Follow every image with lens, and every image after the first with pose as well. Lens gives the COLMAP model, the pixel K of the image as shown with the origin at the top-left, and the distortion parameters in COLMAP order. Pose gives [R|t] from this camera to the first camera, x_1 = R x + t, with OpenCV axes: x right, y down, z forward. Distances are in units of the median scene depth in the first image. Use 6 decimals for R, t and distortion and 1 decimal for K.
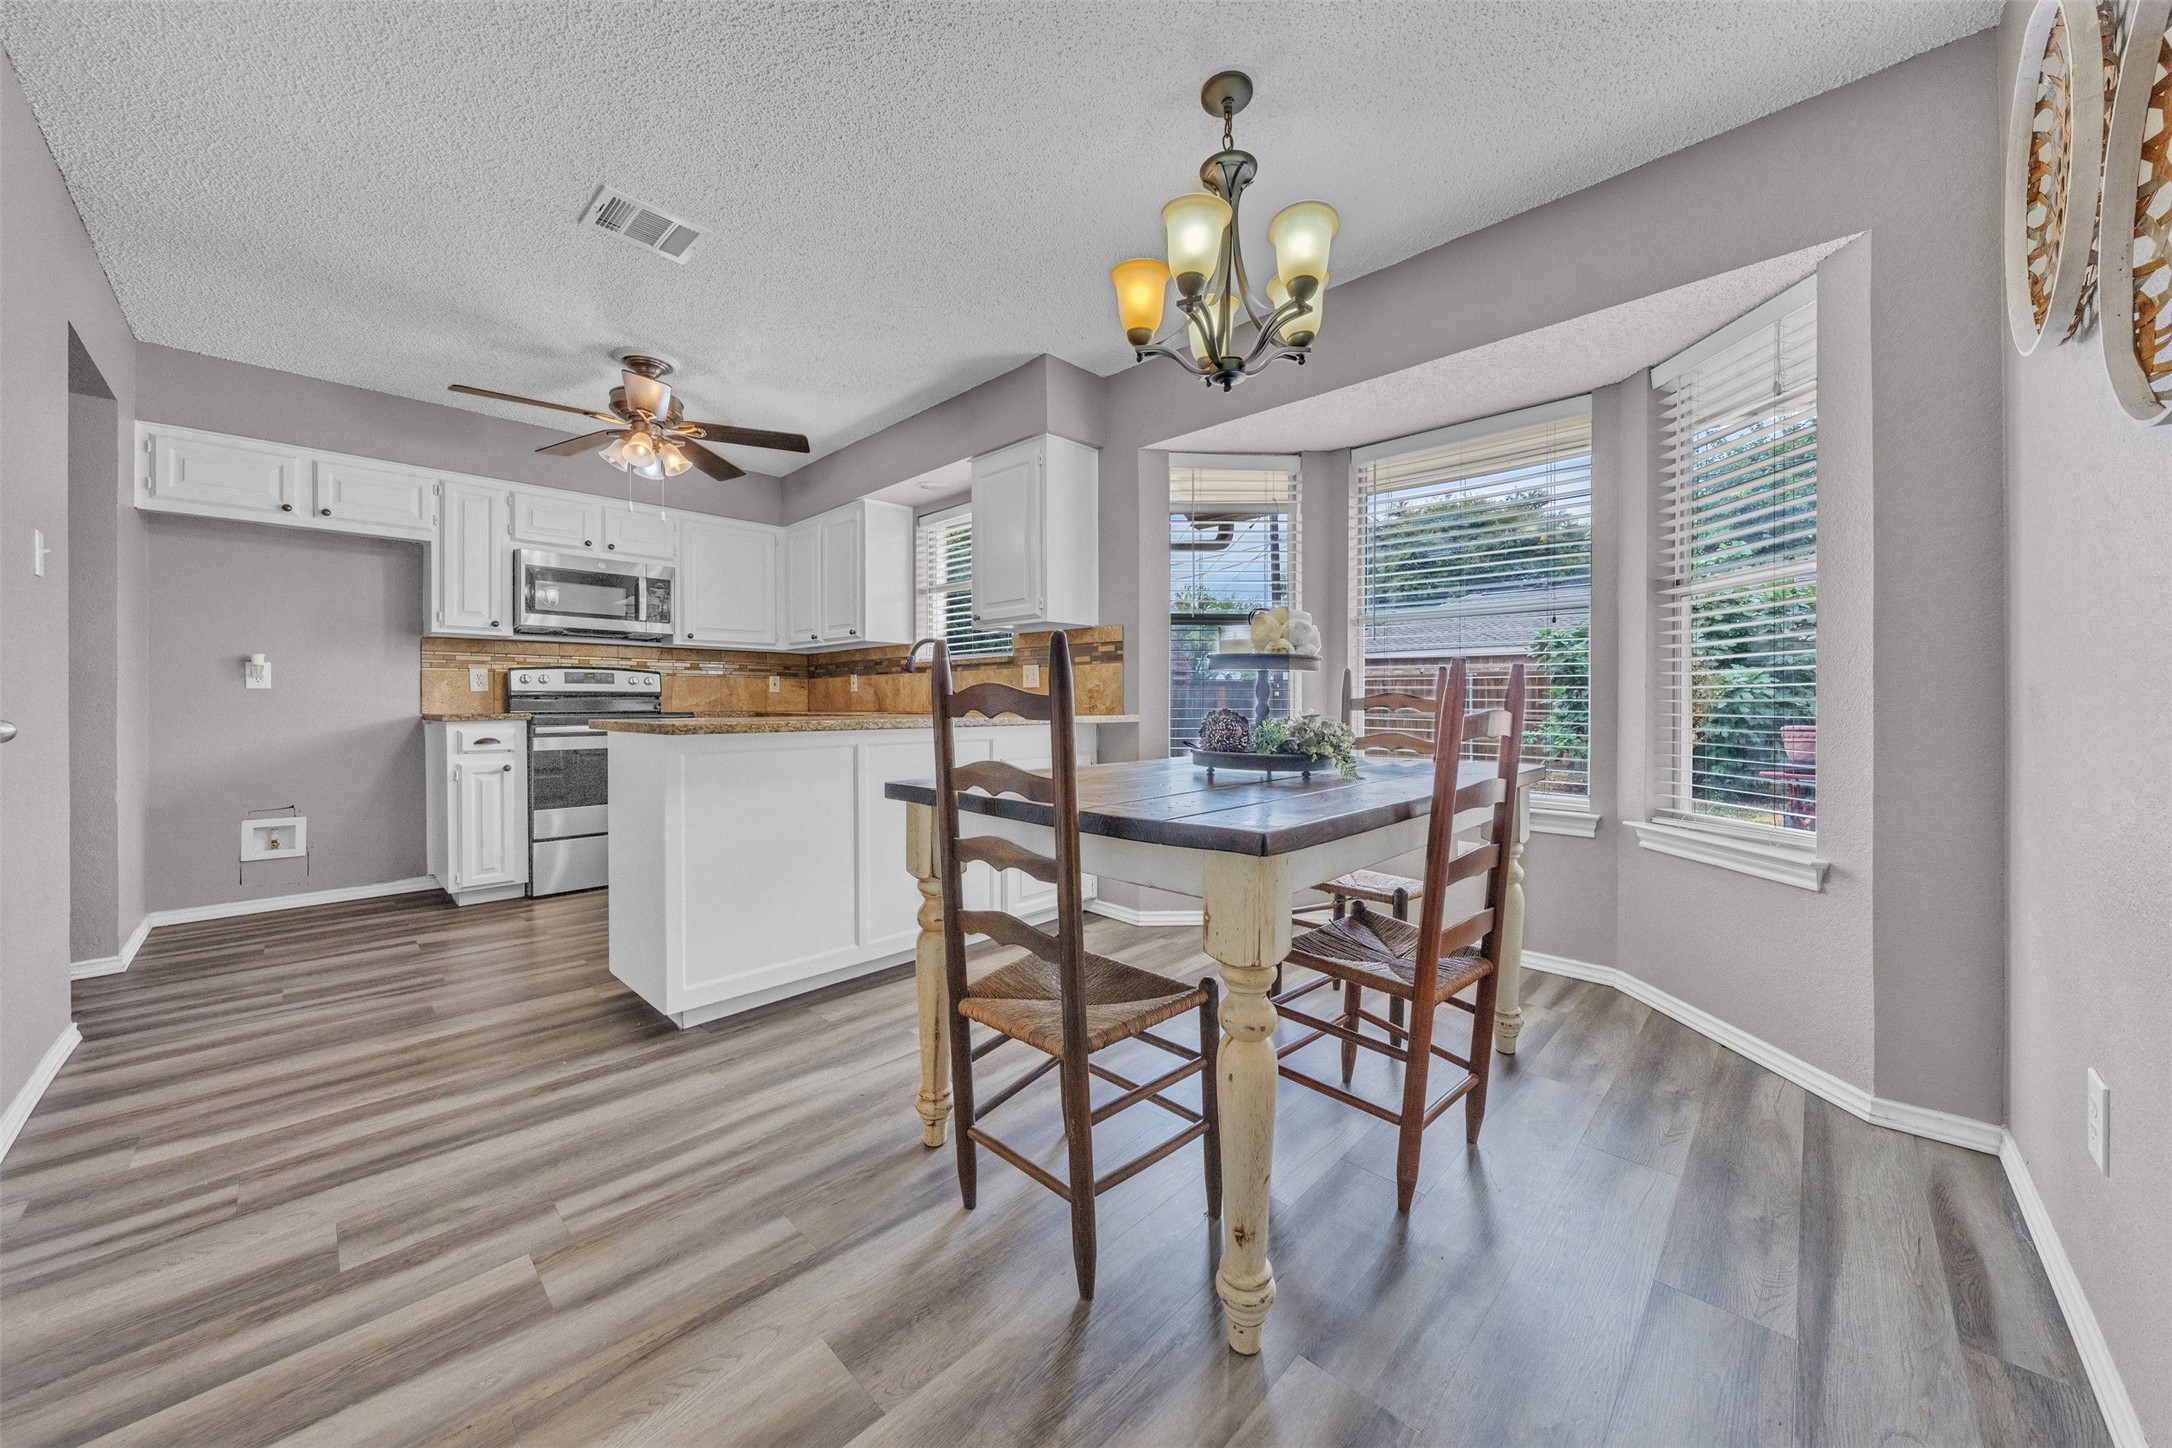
lens RADIAL K [[762.1, 0, 1089.8], [0, 762.1, 701.4], [0, 0, 1]] dist [0.000437, -0.000222]
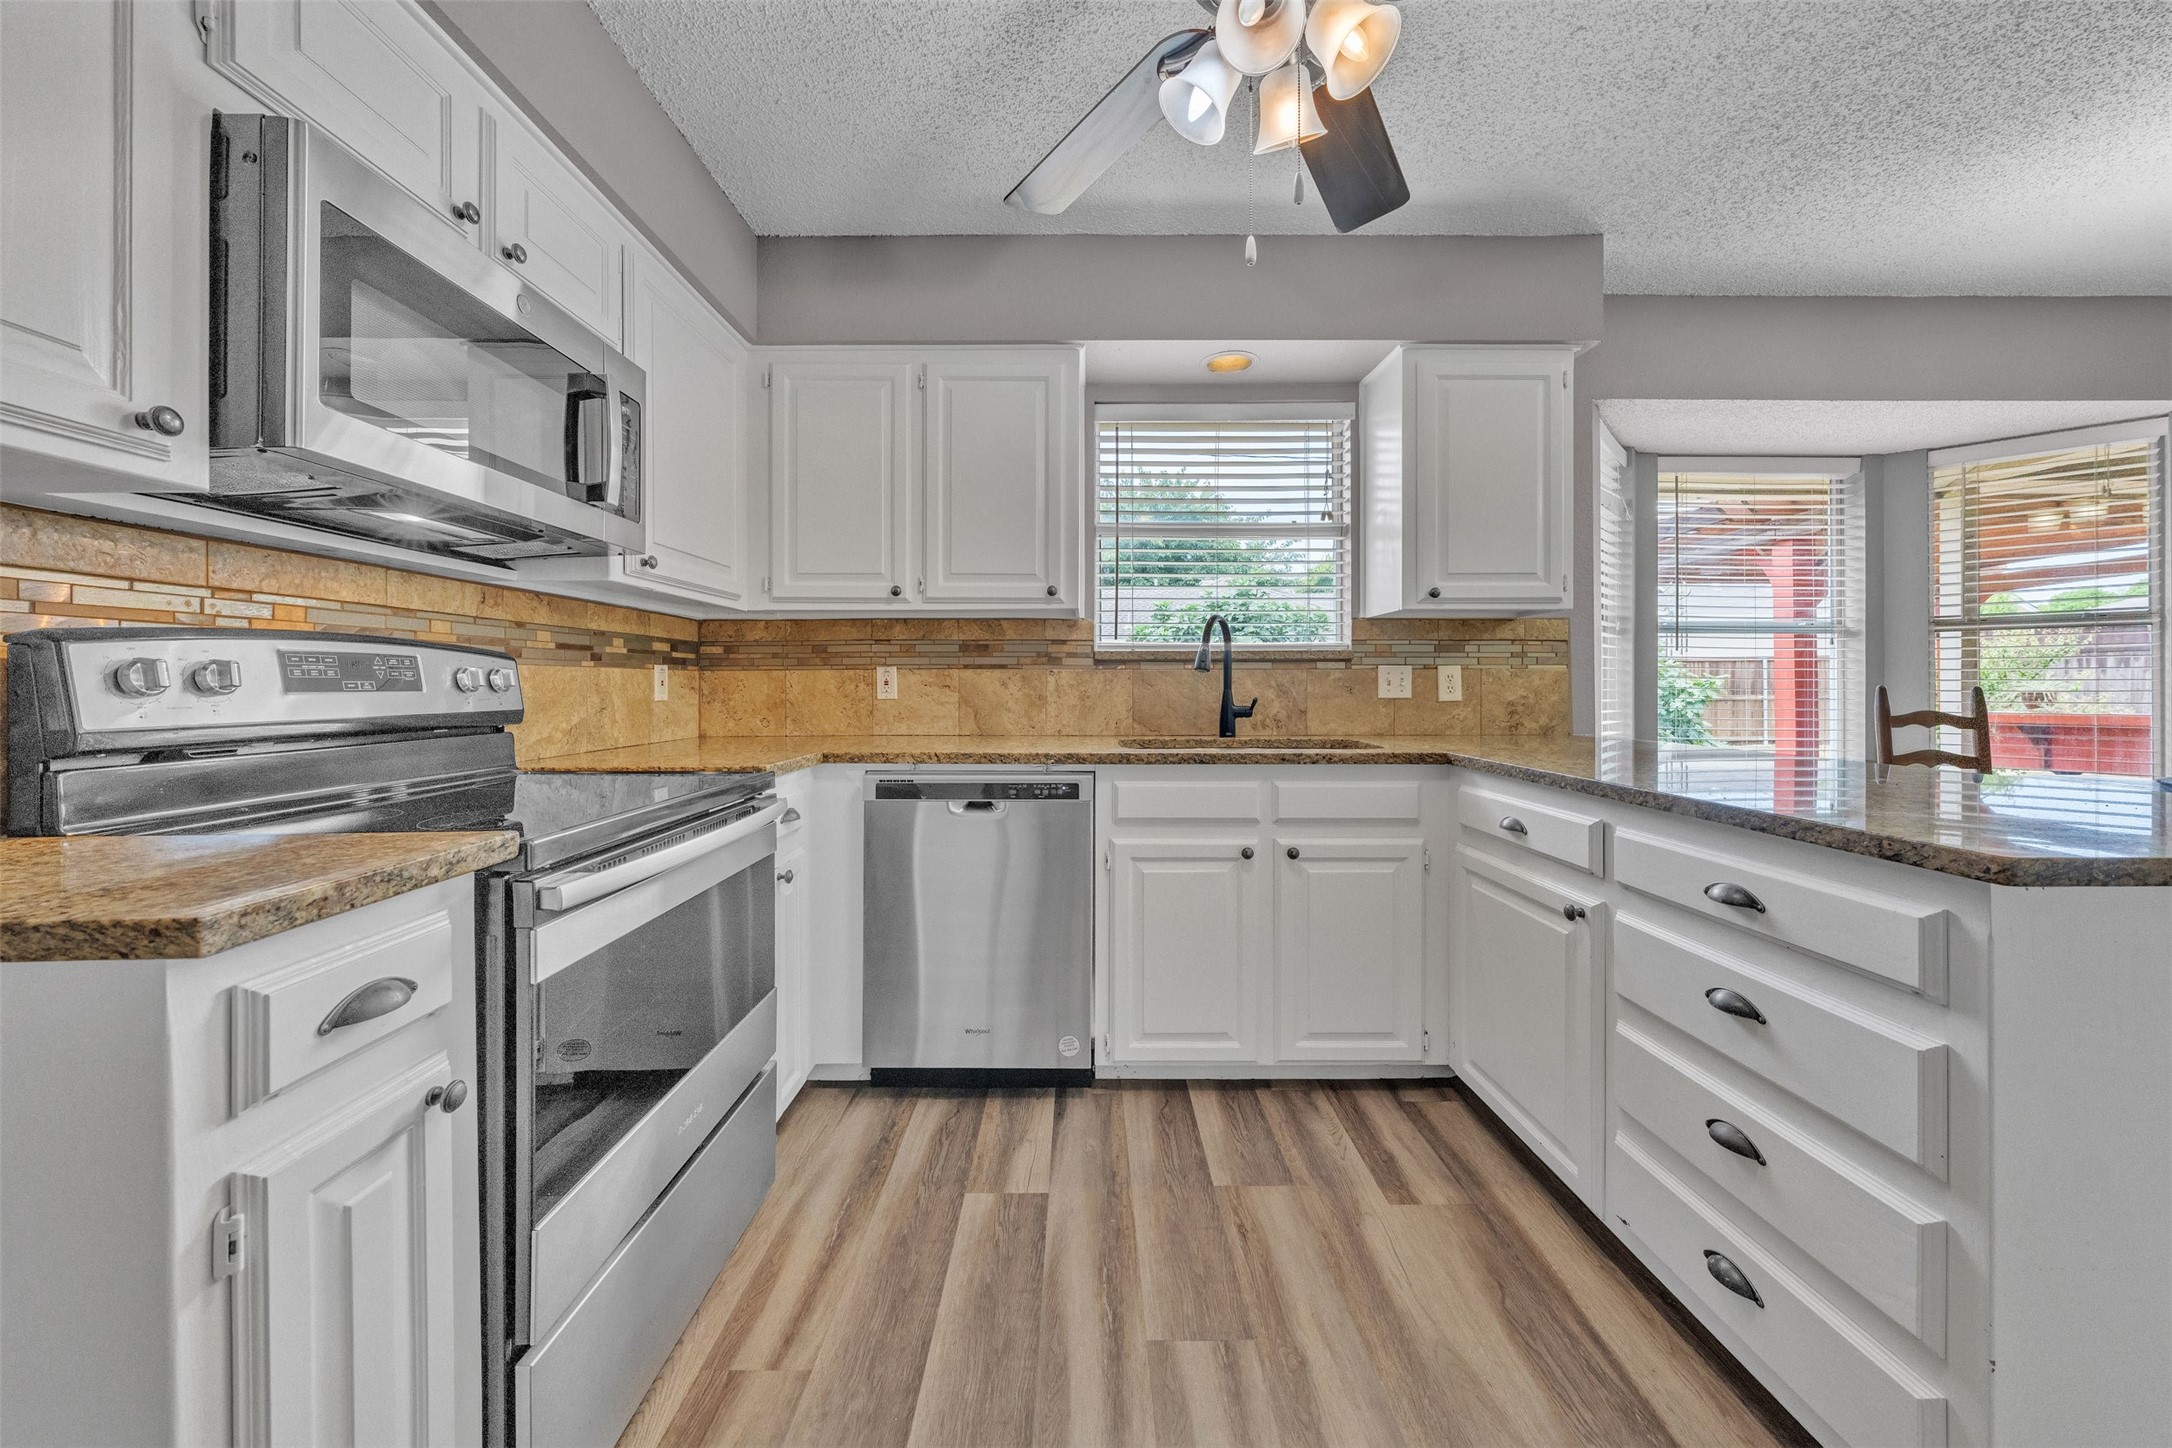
lens RADIAL K [[771.1, 0, 1083.9], [0, 771.1, 684.0], [0, 0, 1]] dist [0.000005, -0.000089]
pose [[0.719535, 0.003774, 0.694446, -1.402778], [-0.002120, 0.999993, -0.003237, -0.054285], [-0.694453, 0.000857, 0.719537, 1.269859]]
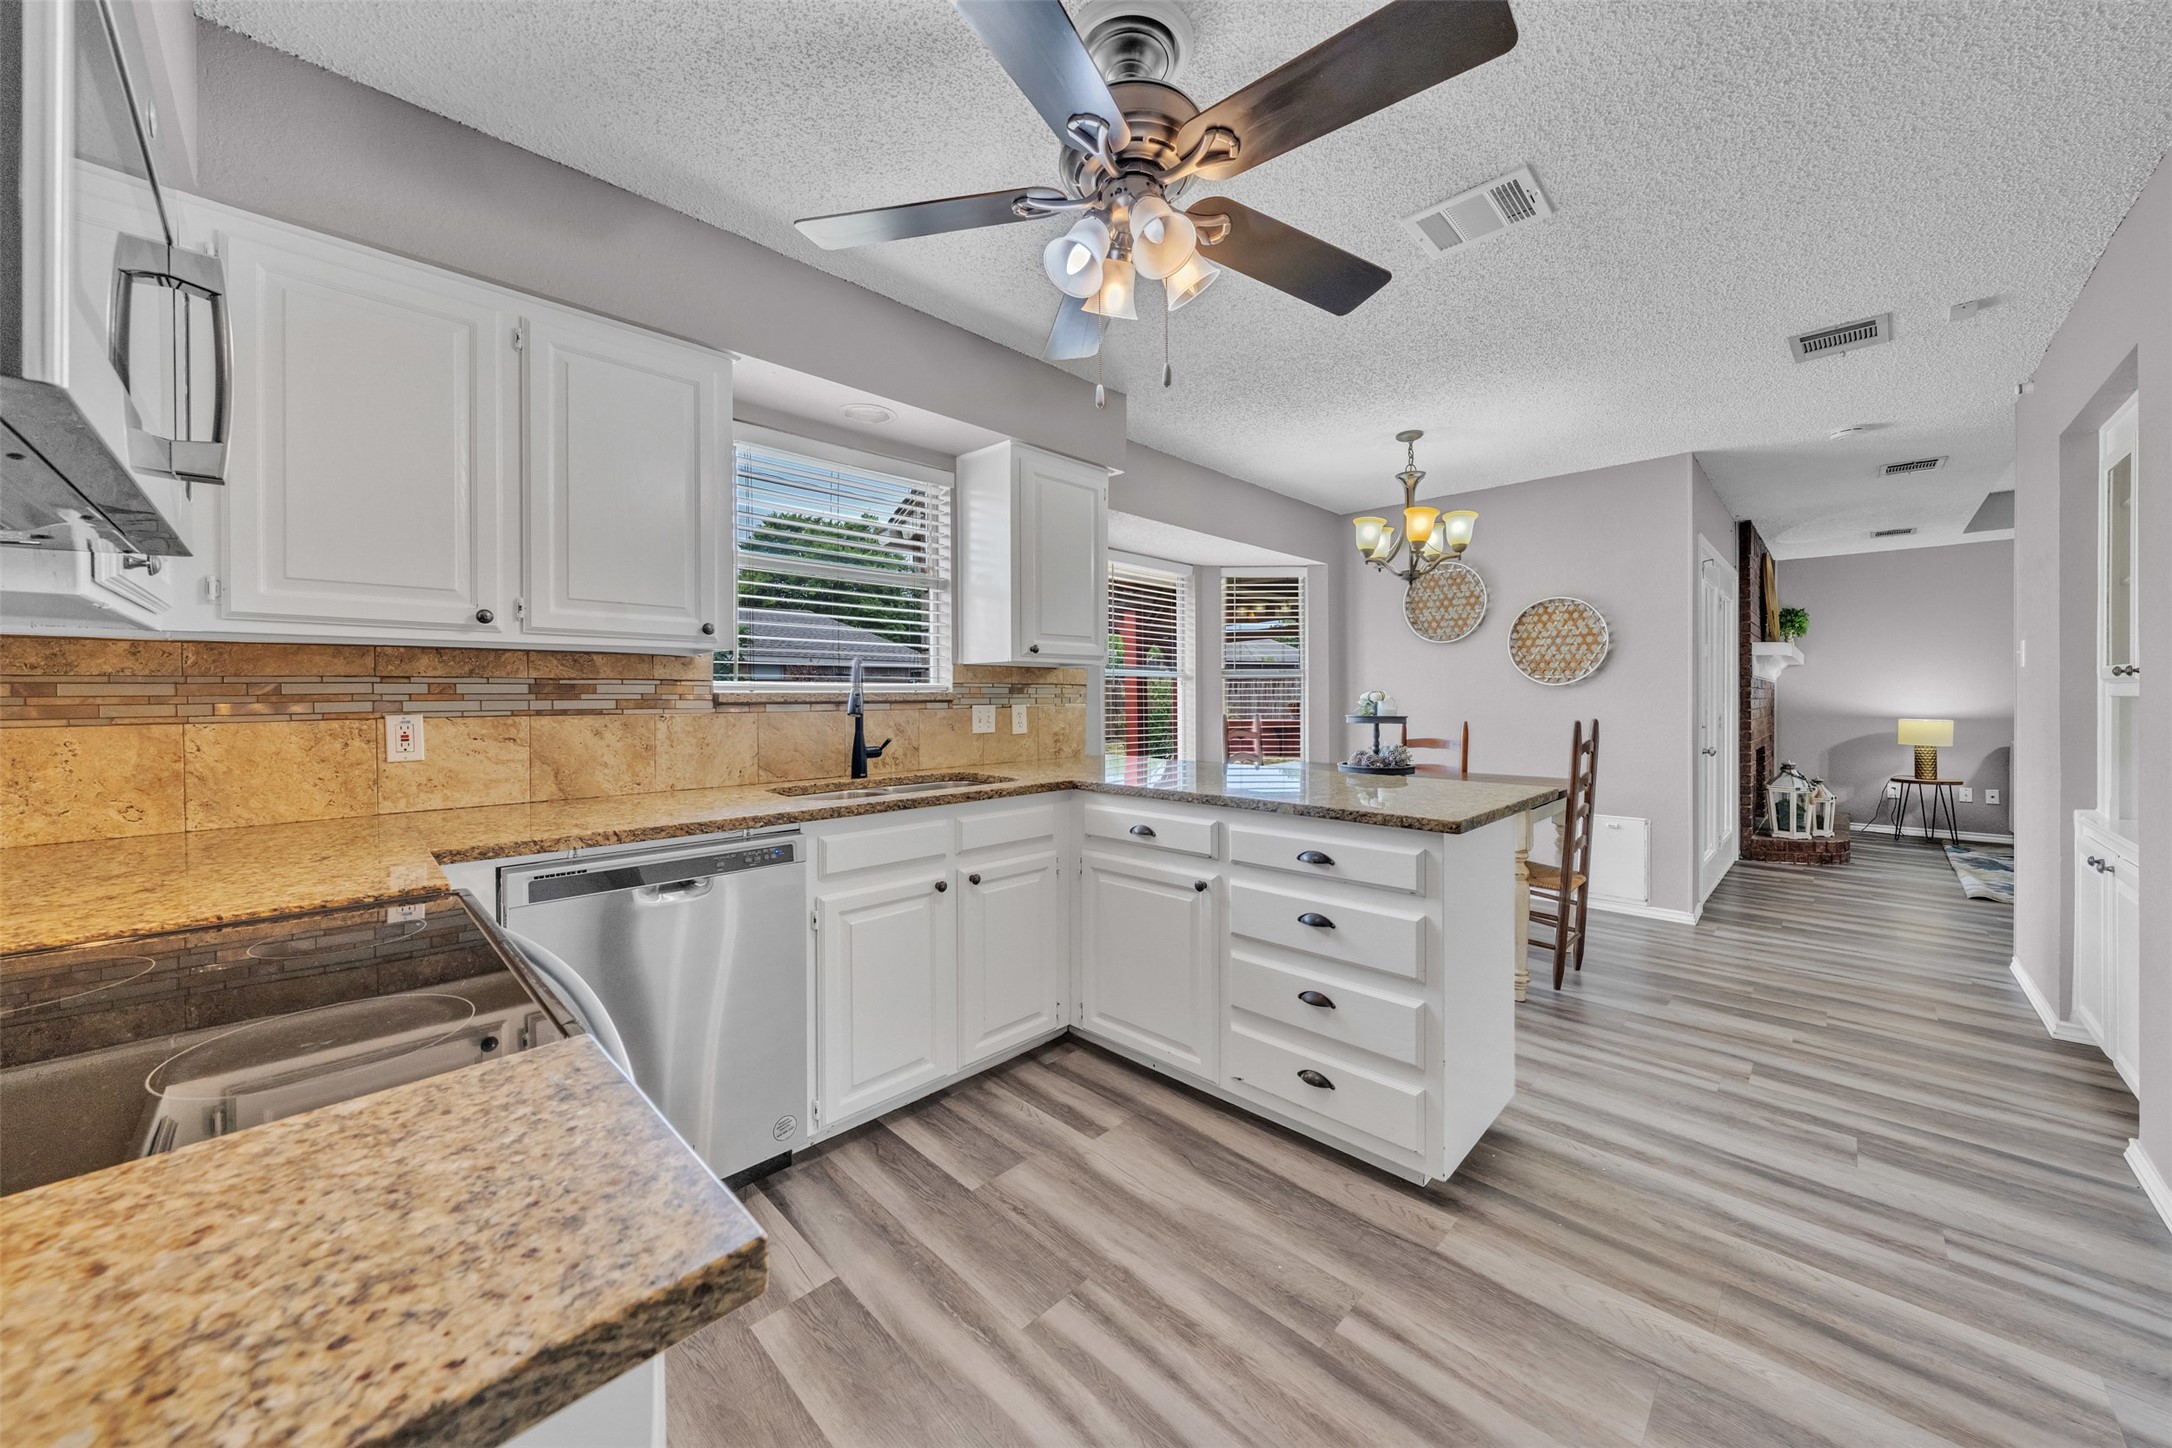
lens RADIAL K [[762.1, 0, 1089.8], [0, 762.1, 701.4], [0, 0, 1]] dist [0.000437, -0.000222]
pose [[0.017184, -0.002702, 0.999849, -1.624181], [0.003840, 0.999989, 0.002636, -0.101488], [-0.999845, 0.003794, 0.017194, 1.605689]]
